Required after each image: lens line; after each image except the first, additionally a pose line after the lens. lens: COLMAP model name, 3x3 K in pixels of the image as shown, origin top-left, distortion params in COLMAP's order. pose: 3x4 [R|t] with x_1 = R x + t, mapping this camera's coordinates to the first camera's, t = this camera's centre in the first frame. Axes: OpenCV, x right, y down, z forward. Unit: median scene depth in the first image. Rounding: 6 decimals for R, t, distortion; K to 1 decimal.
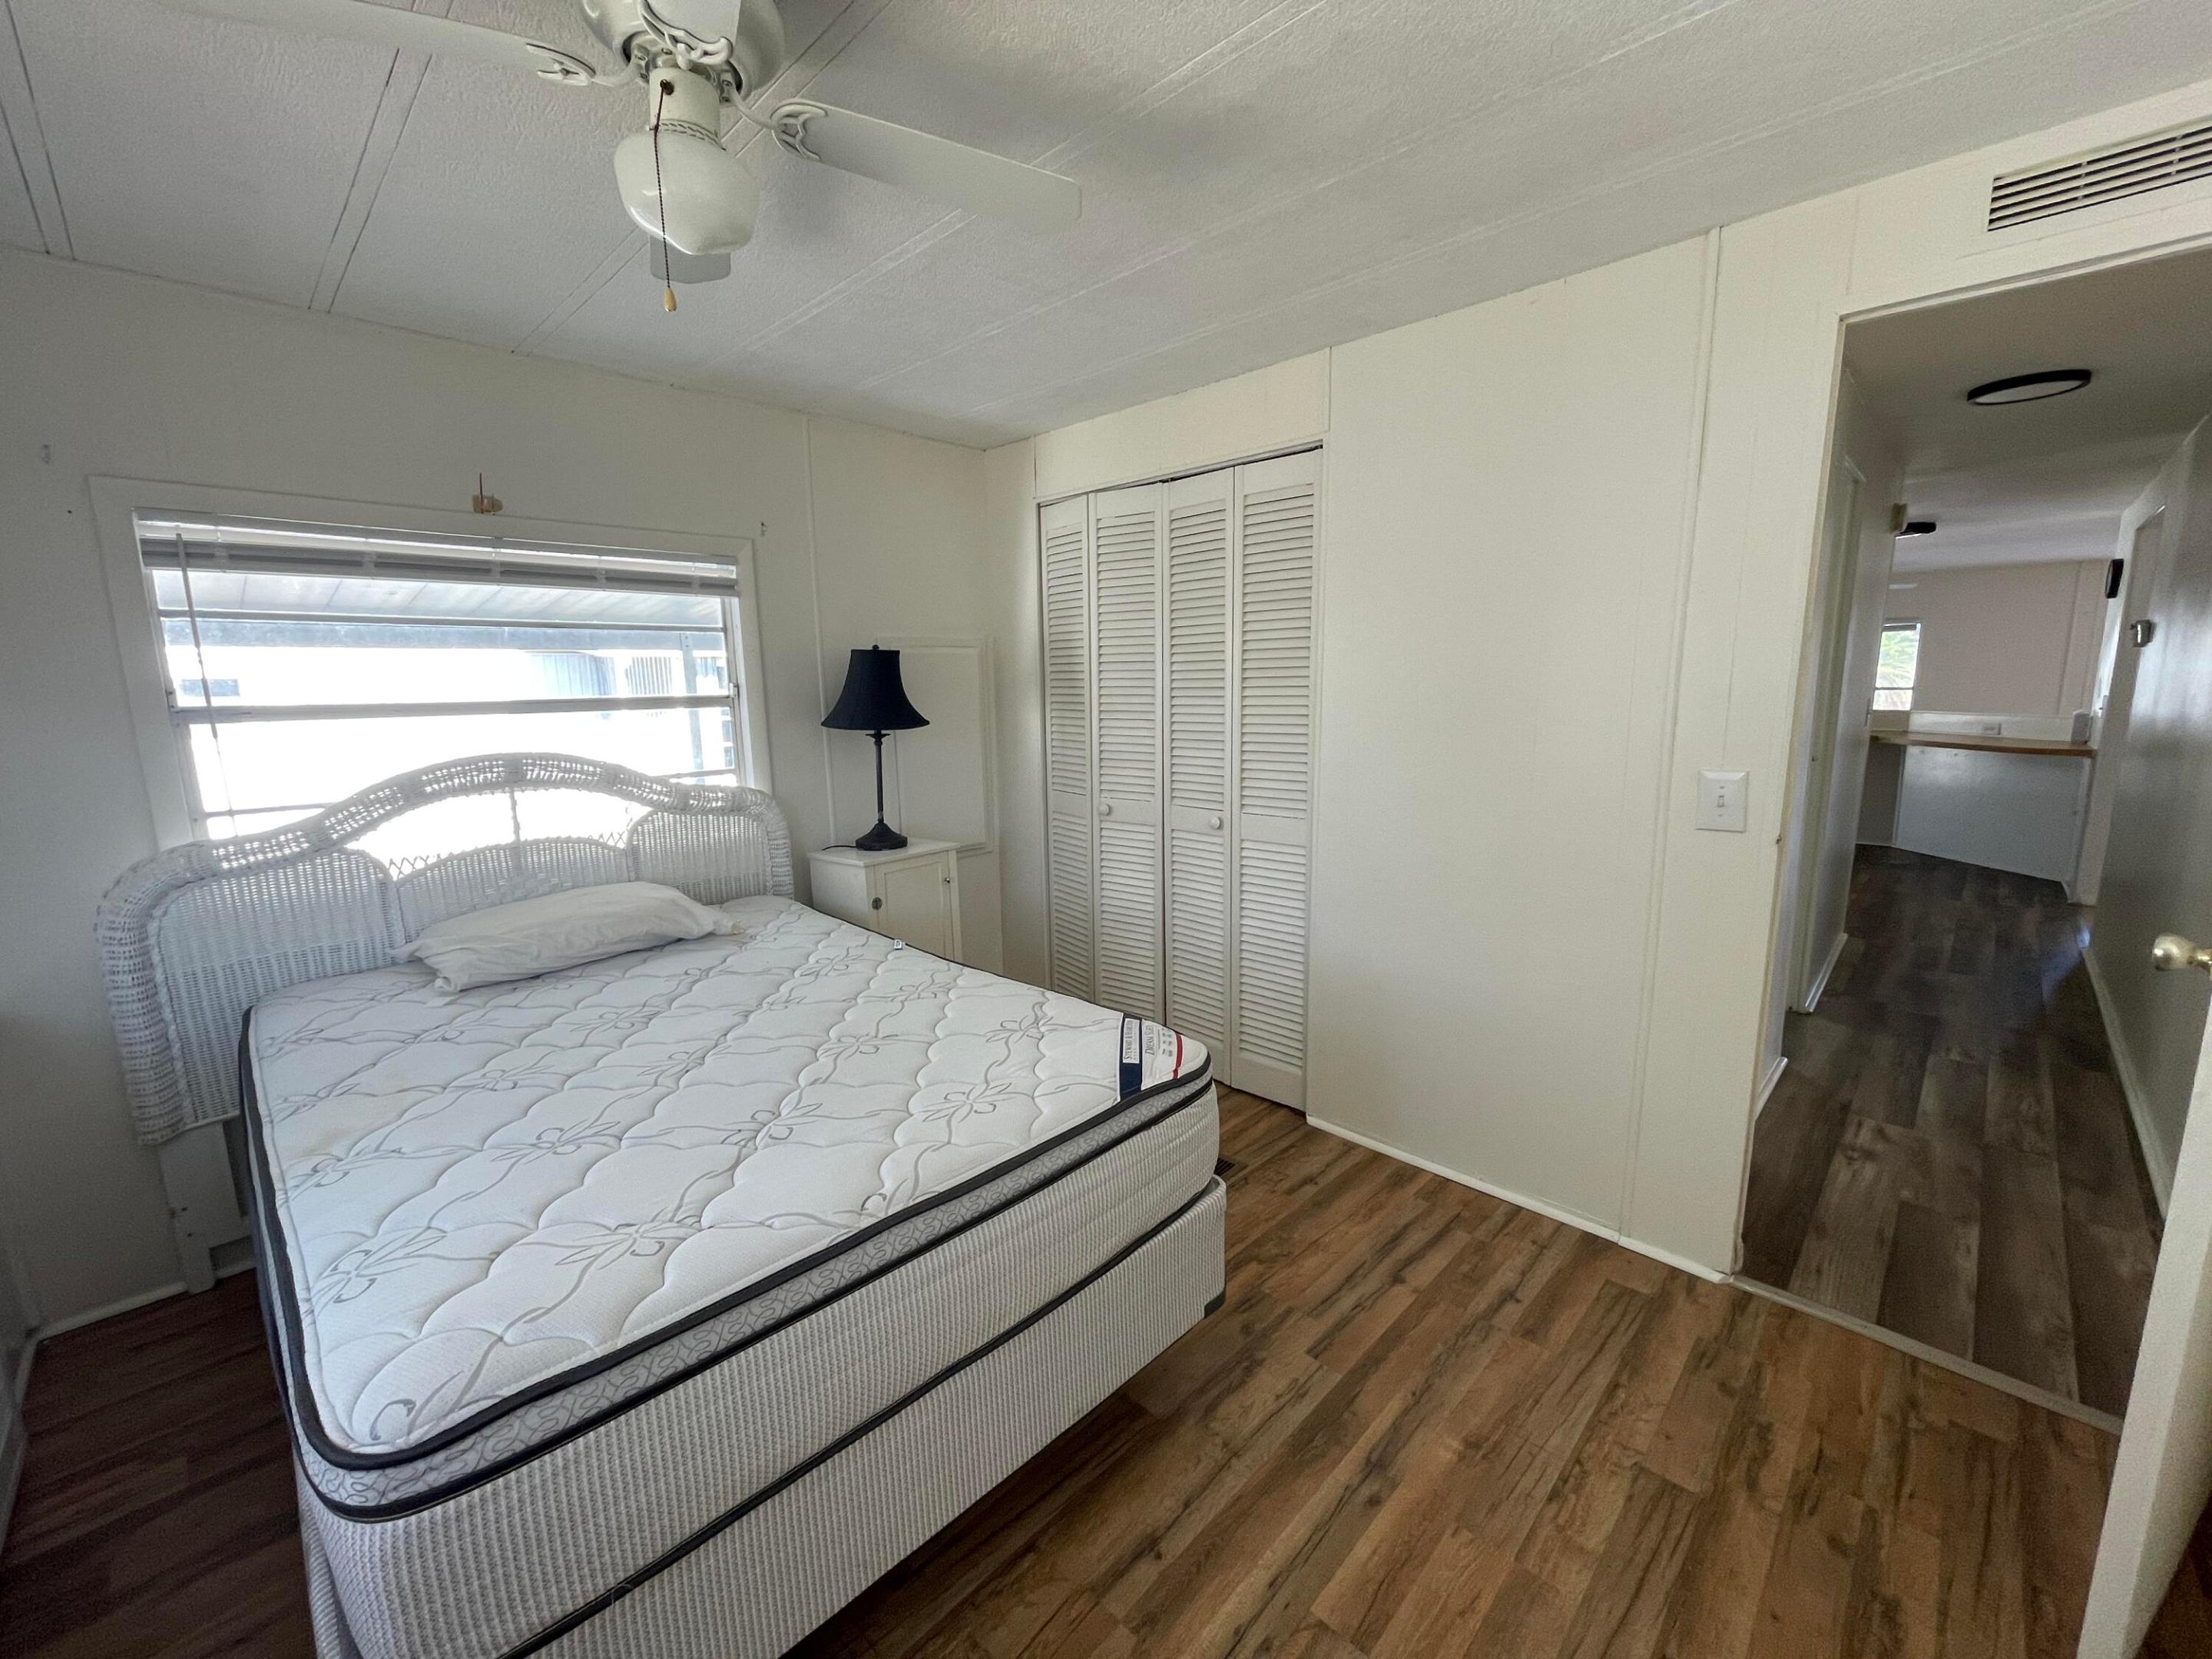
lens RADIAL K [[884.5, 0, 1103.8], [0, 884.5, 831.7], [0, 0, 1]] dist [-0.001155, -0.000111]
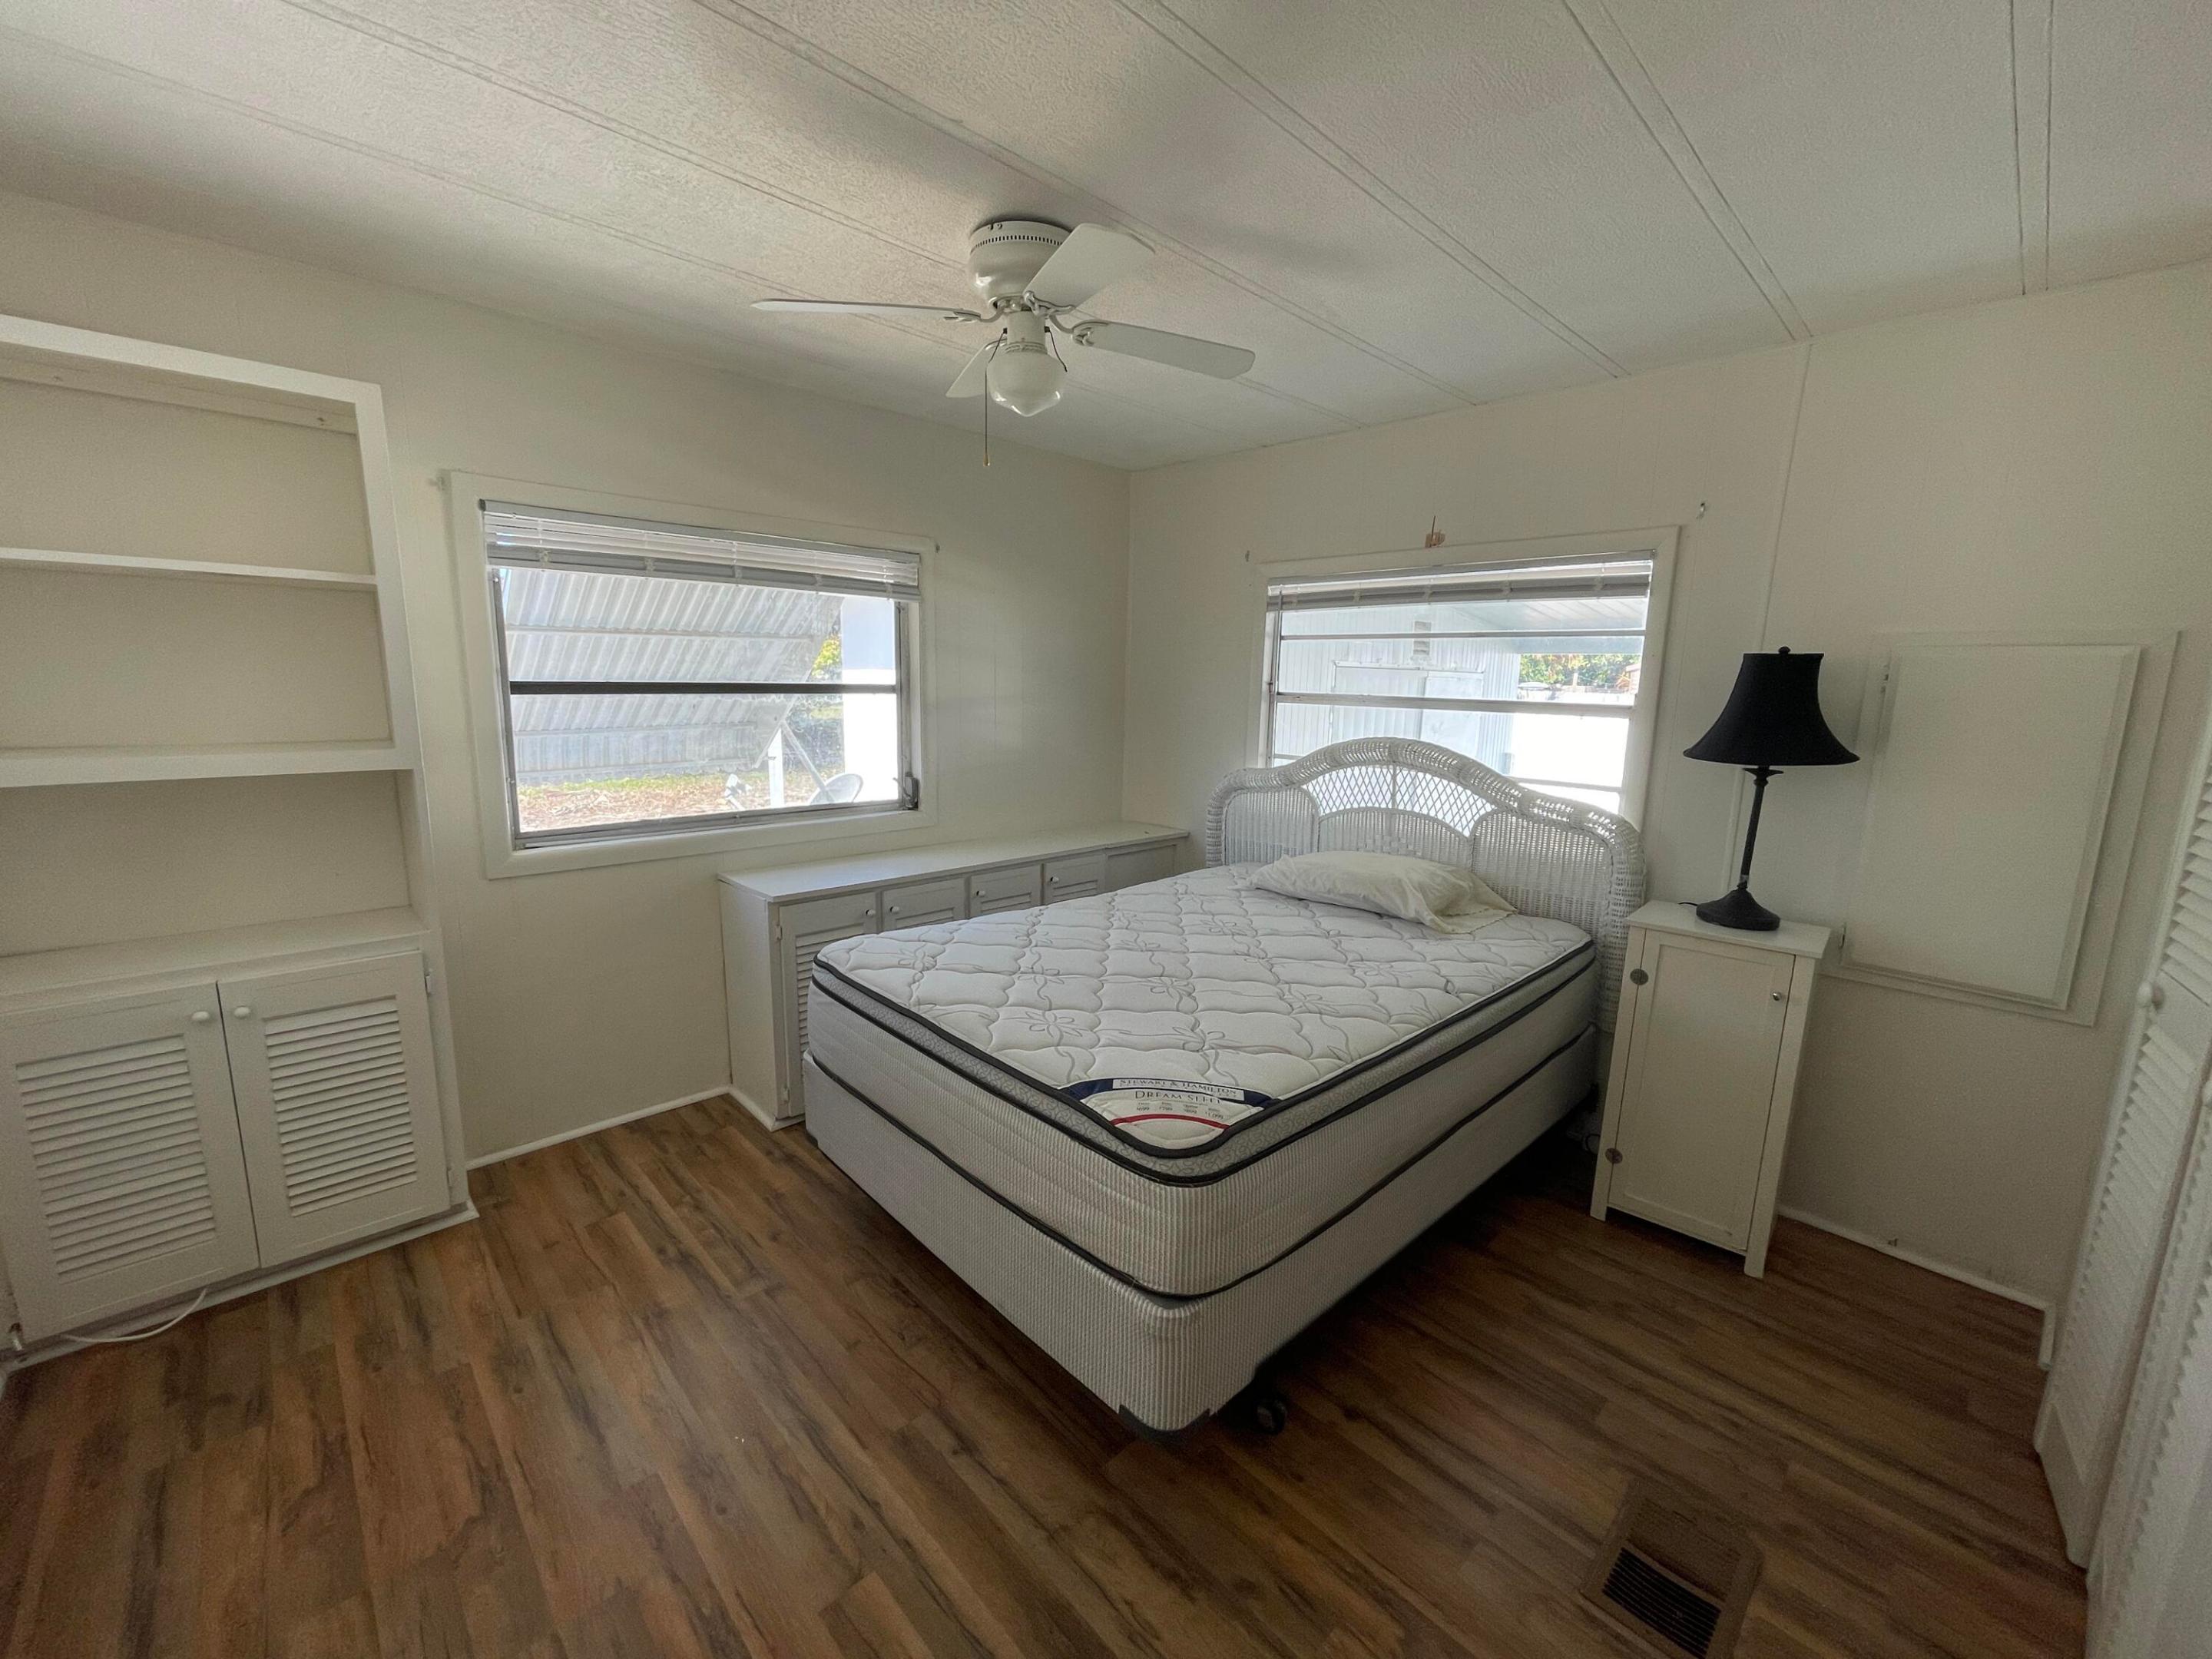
lens RADIAL K [[894.3, 0, 1107.0], [0, 894.3, 820.6], [0, 0, 1]] dist [-0.000131, 0.000065]
pose [[-0.024434, 0.178128, -0.983704, 0.664480], [-0.189952, 0.965245, 0.179503, -0.136472], [0.981489, 0.191242, 0.010251, 0.647363]]
